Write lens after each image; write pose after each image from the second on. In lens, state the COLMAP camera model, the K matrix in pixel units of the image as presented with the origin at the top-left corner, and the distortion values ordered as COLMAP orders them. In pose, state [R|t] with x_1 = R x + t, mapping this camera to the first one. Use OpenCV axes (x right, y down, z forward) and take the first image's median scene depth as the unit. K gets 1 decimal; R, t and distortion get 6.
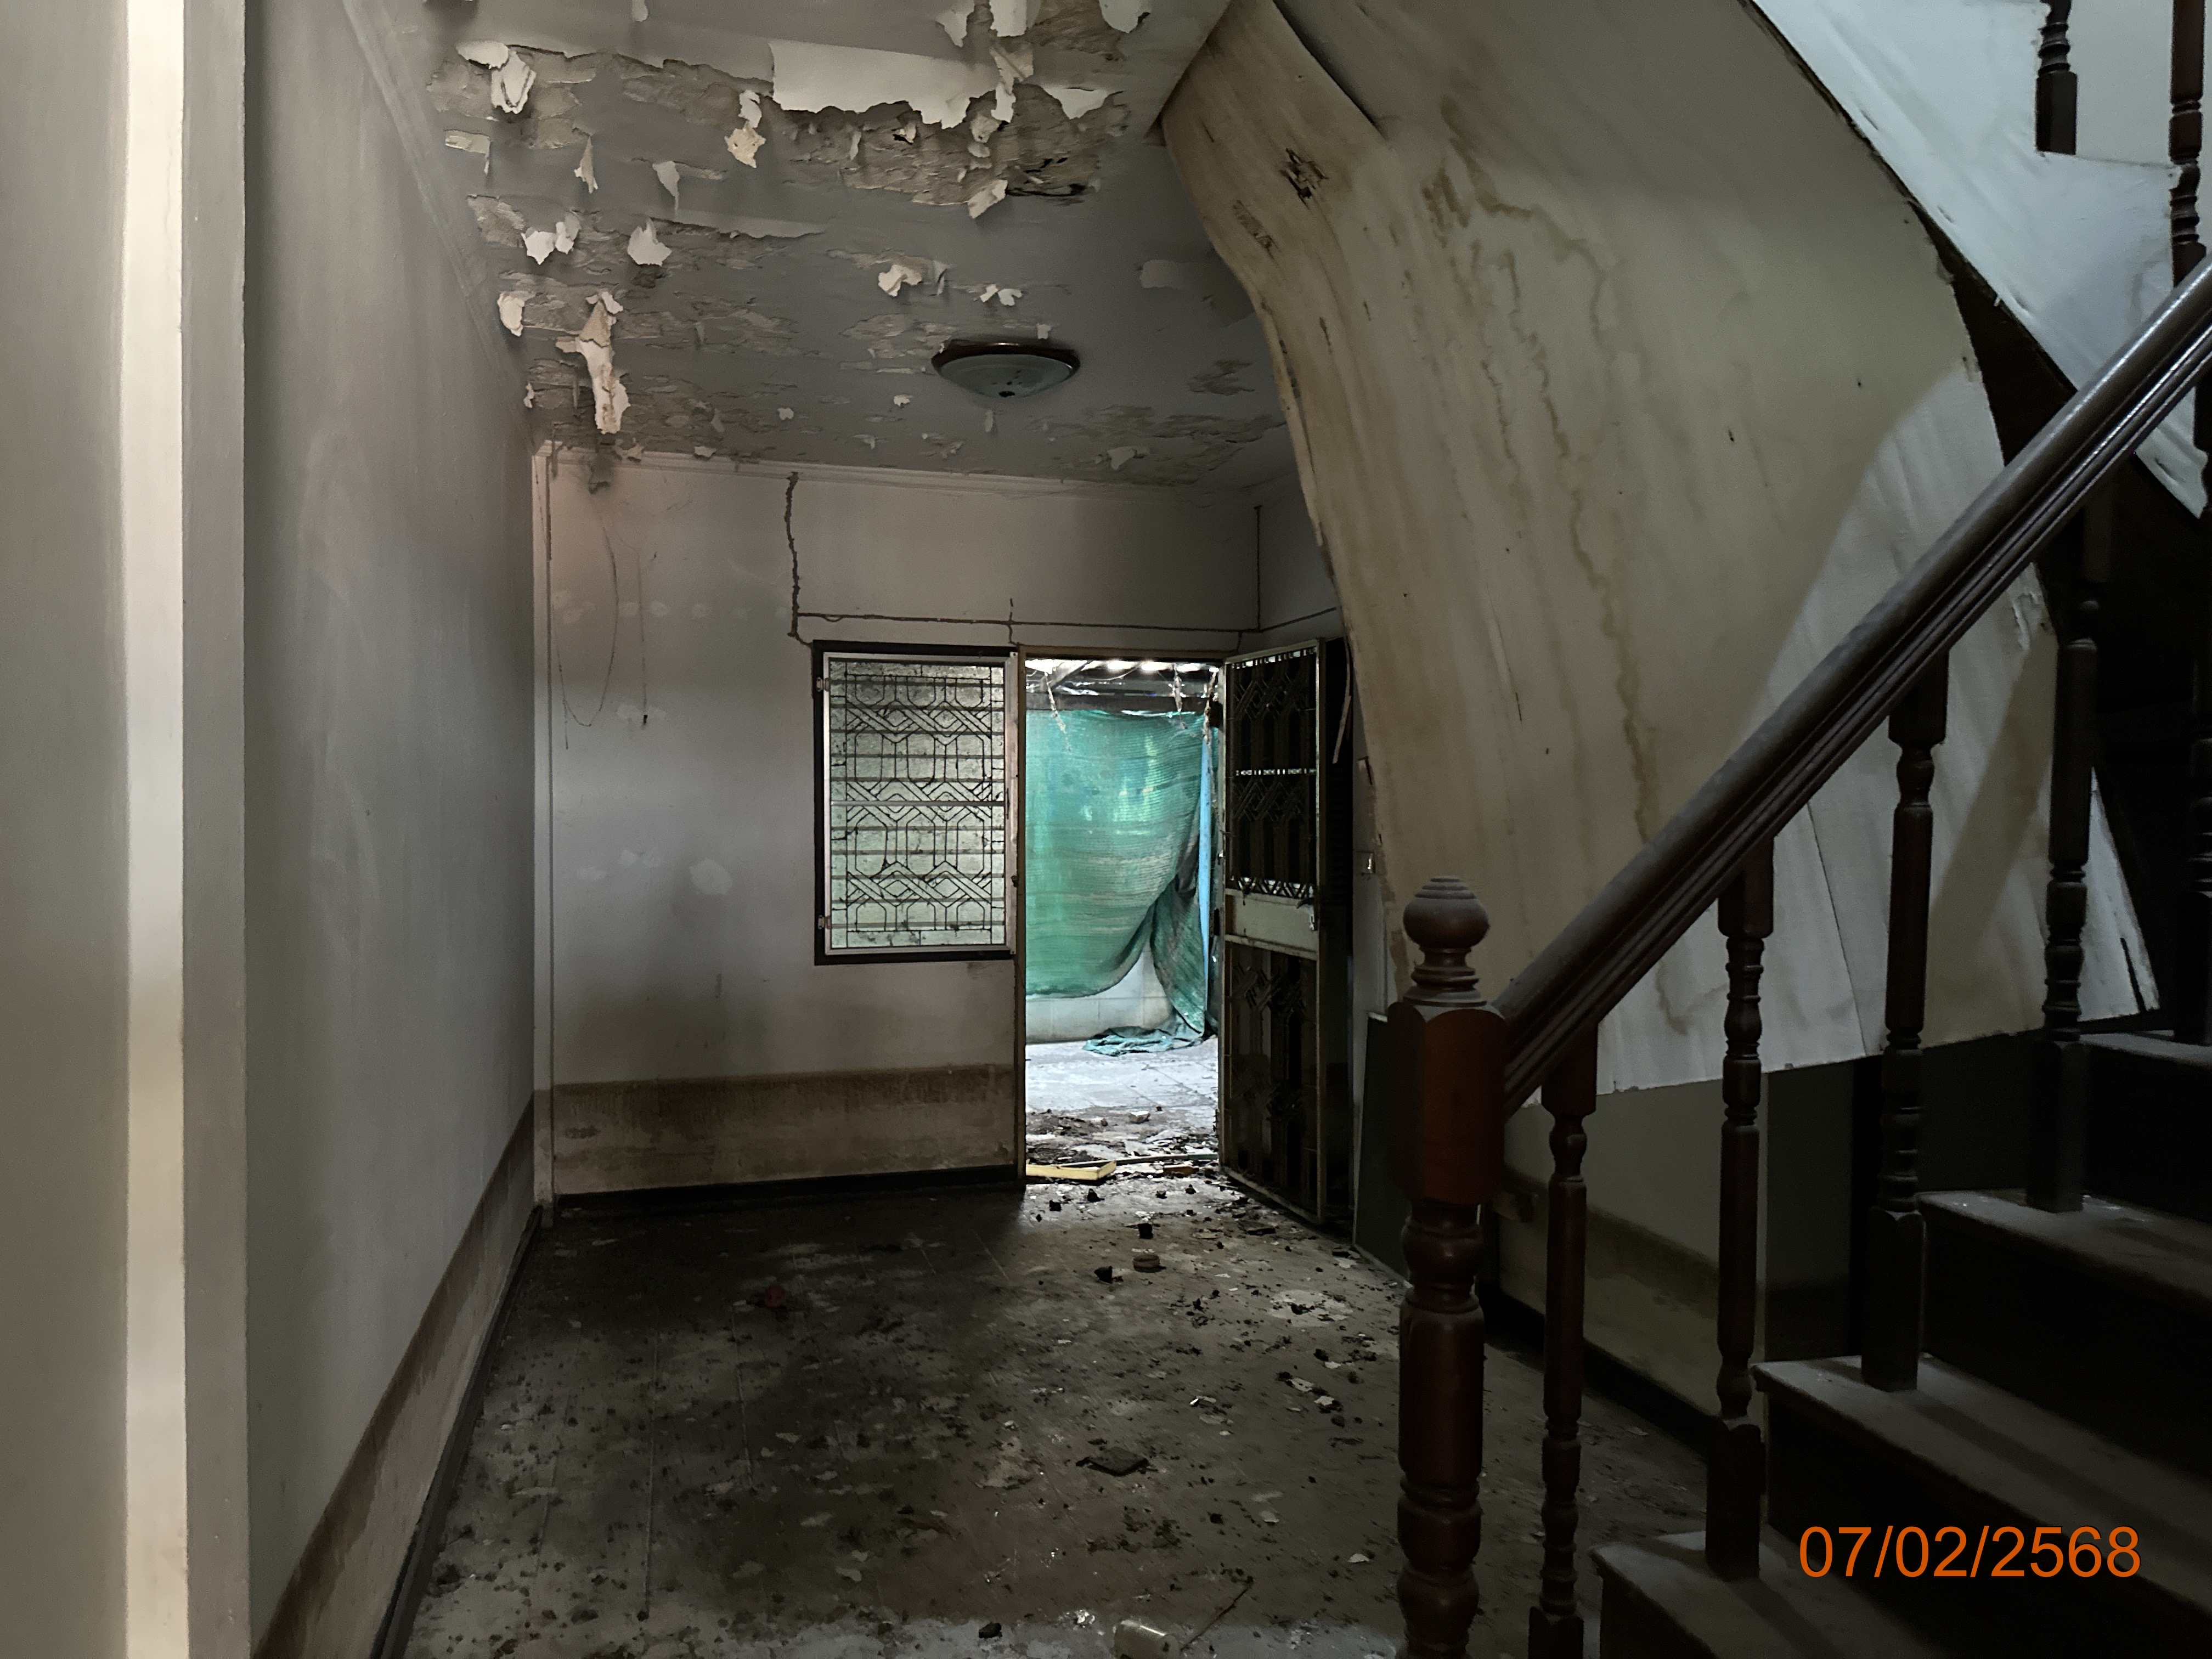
lens RADIAL K [[1558.8, 0, 1140.3], [0, 1558.8, 822.7], [0, 0, 1]] dist [0.069124, -0.097936]
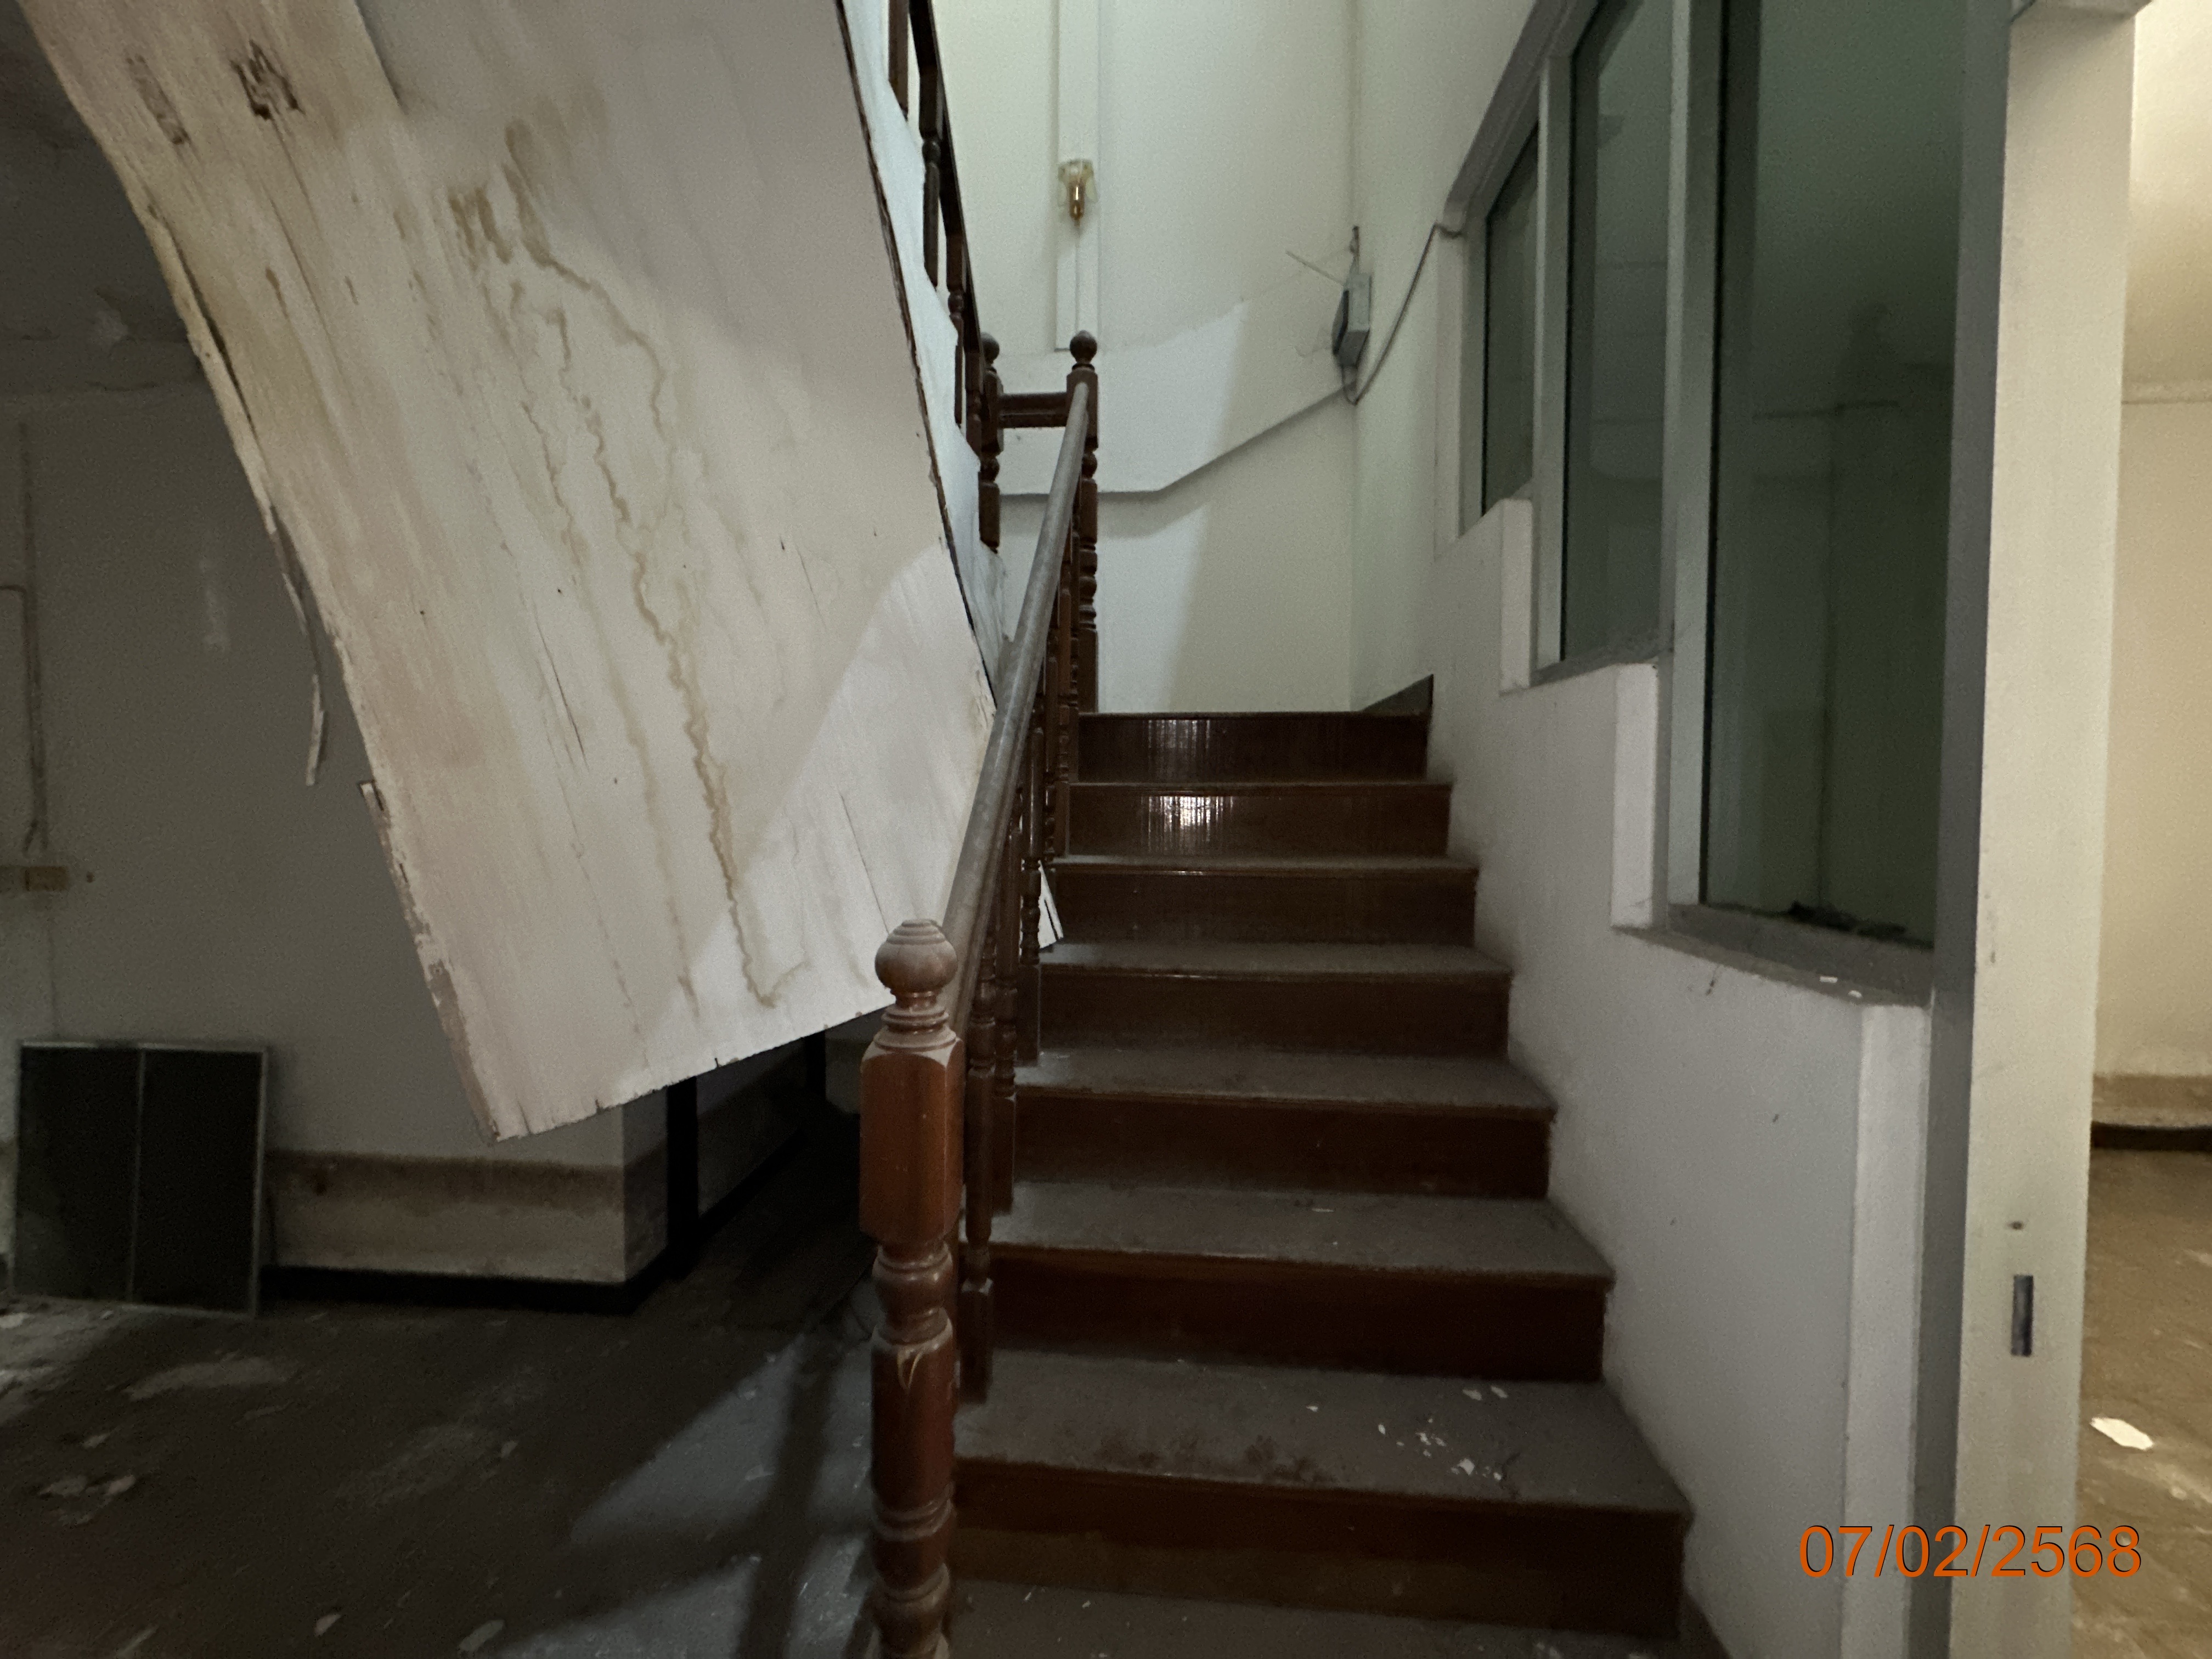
lens RADIAL K [[874.6, 0, 1105.0], [0, 874.6, 832.0], [0, 0, 1]] dist [0.000304, -0.000402]
pose [[0.367853, -0.034163, 0.929256, -0.182057], [0.009720, 0.999412, 0.032894, -0.025035], [-0.929833, -0.003068, 0.367969, 0.416967]]
